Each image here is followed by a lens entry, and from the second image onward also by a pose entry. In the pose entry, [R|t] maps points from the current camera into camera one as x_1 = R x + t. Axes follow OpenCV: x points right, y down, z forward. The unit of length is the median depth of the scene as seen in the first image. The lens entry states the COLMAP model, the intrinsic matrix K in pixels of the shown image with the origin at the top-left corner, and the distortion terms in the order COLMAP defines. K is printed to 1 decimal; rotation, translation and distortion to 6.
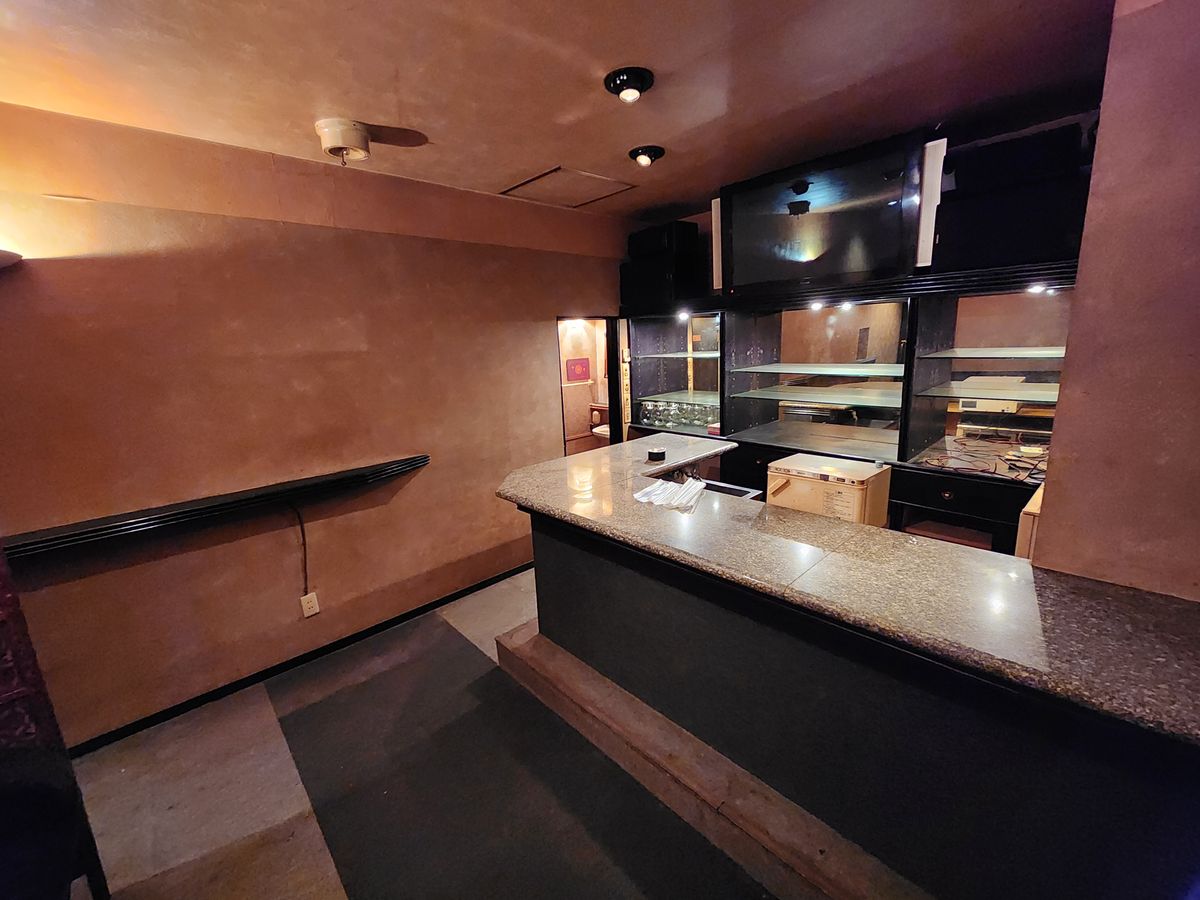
lens RADIAL K [[488.3, 0, 598.0], [0, 488.3, 443.4], [0, 0, 1]] dist [0.005380, -0.004205]
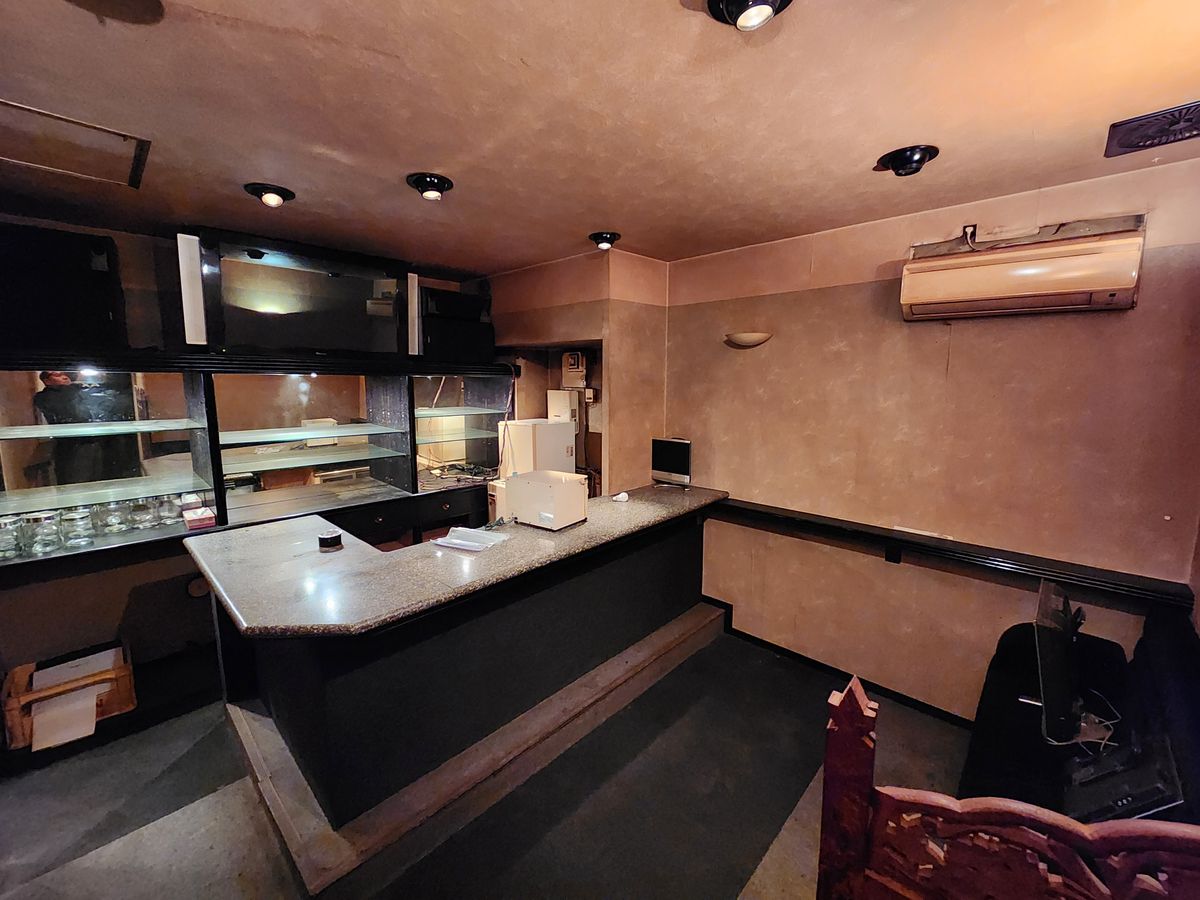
lens RADIAL K [[488.3, 0, 598.0], [0, 488.3, 443.4], [0, 0, 1]] dist [0.005380, -0.004205]
pose [[-0.056672, -0.091940, 0.994151, -0.981315], [0.206975, 0.973037, 0.101786, -0.172024], [-0.976704, 0.211532, -0.036114, 0.695618]]
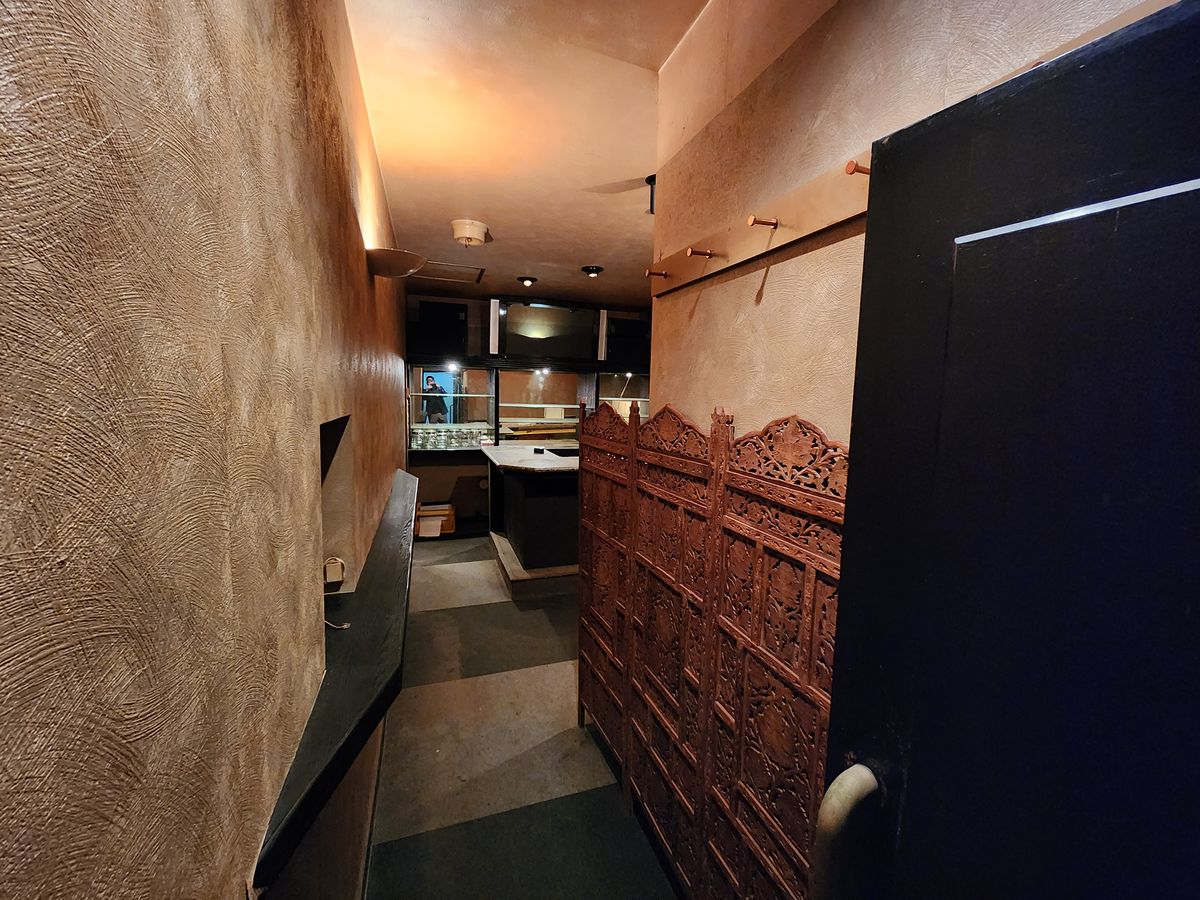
lens RADIAL K [[488.3, 0, 598.0], [0, 488.3, 443.4], [0, 0, 1]] dist [0.005380, -0.004205]
pose [[0.403571, -0.043067, 0.913934, -1.755241], [0.149216, 0.988616, -0.019304, 0.083361], [-0.902699, 0.144164, 0.405404, 0.164518]]
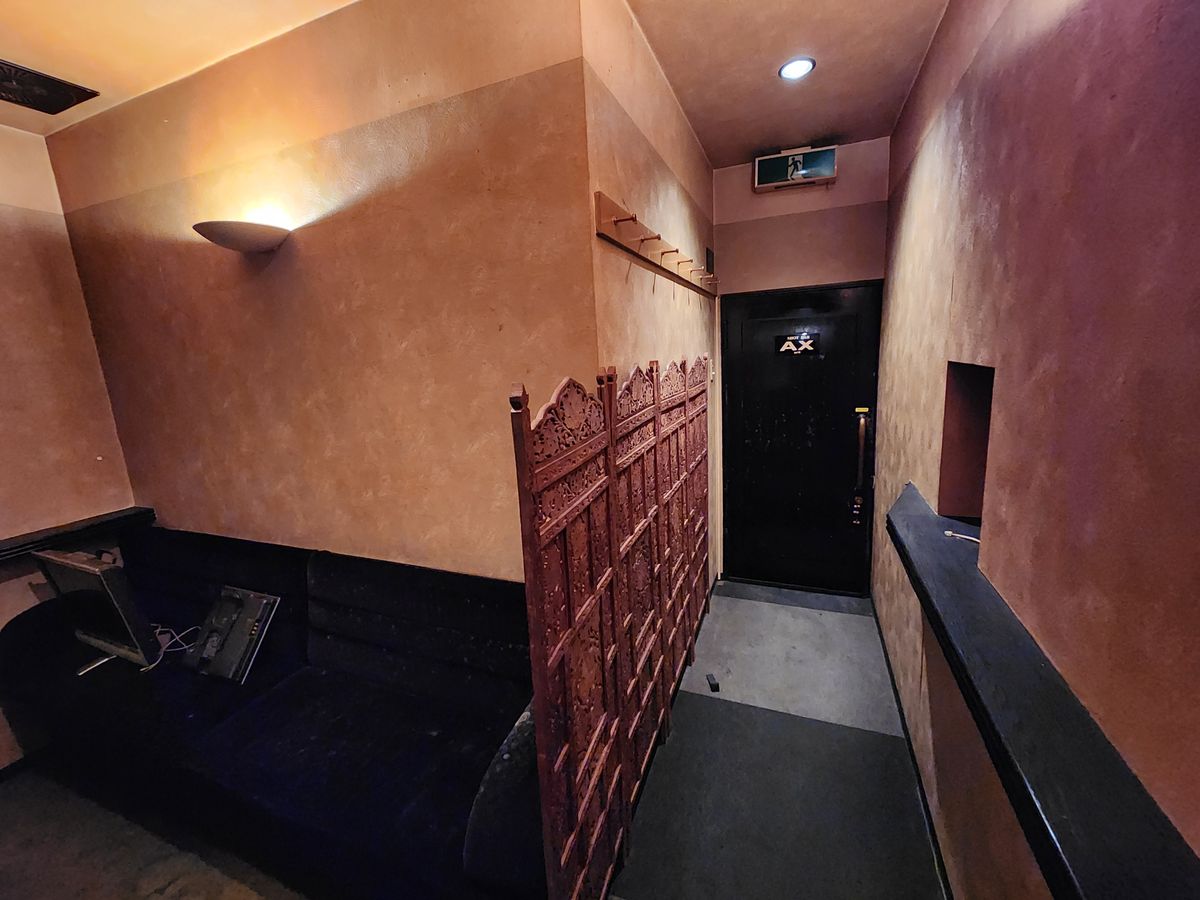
lens RADIAL K [[488.3, 0, 598.0], [0, 488.3, 443.4], [0, 0, 1]] dist [0.005380, -0.004205]
pose [[-0.903561, 0.168666, -0.393865, -0.691148], [0.005322, 0.923604, 0.383310, -0.145541], [0.428427, 0.344248, -0.835430, 0.982630]]
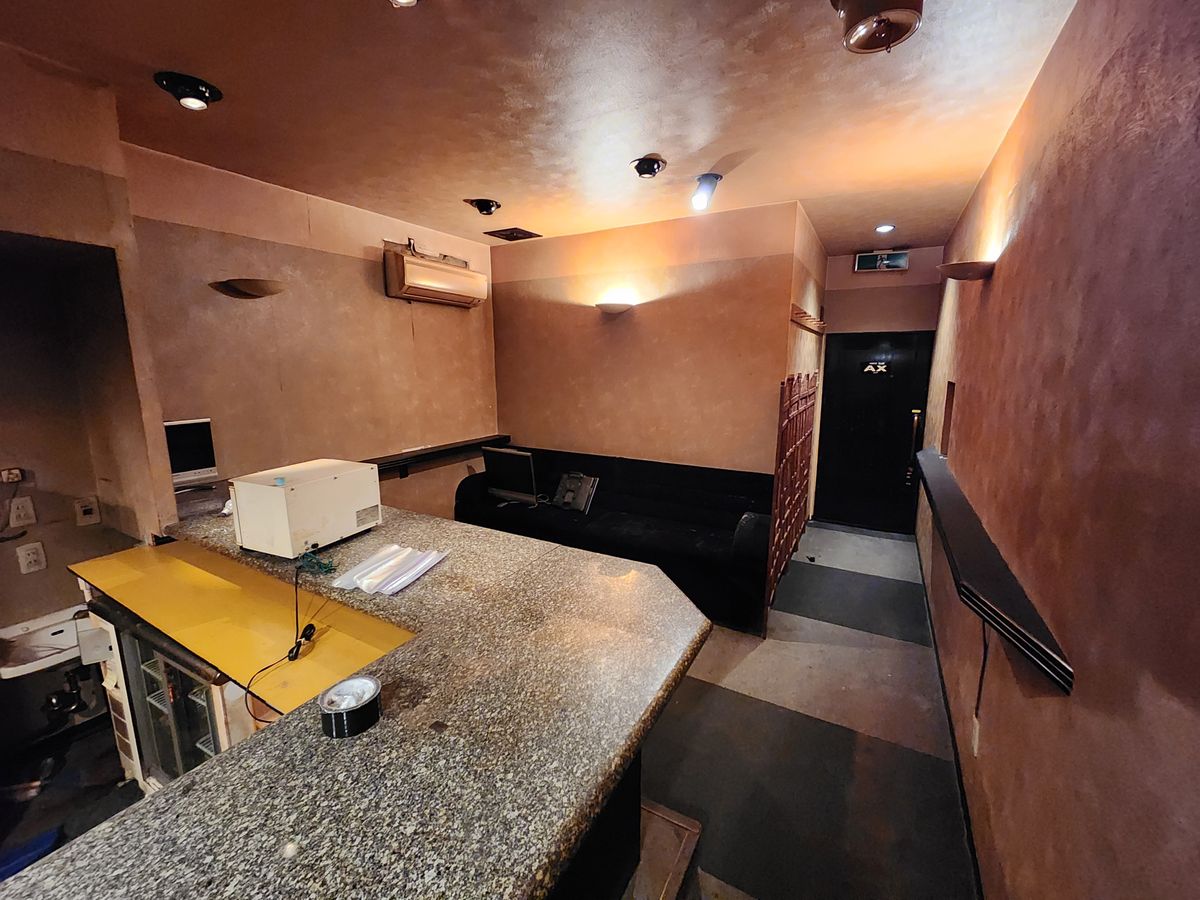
lens RADIAL K [[488.3, 0, 598.0], [0, 488.3, 443.4], [0, 0, 1]] dist [0.005380, -0.004205]
pose [[-0.954494, 0.094234, -0.282952, 0.058298], [-0.017889, 0.928967, 0.369729, -0.346423], [0.297694, 0.357966, -0.885008, 1.672812]]
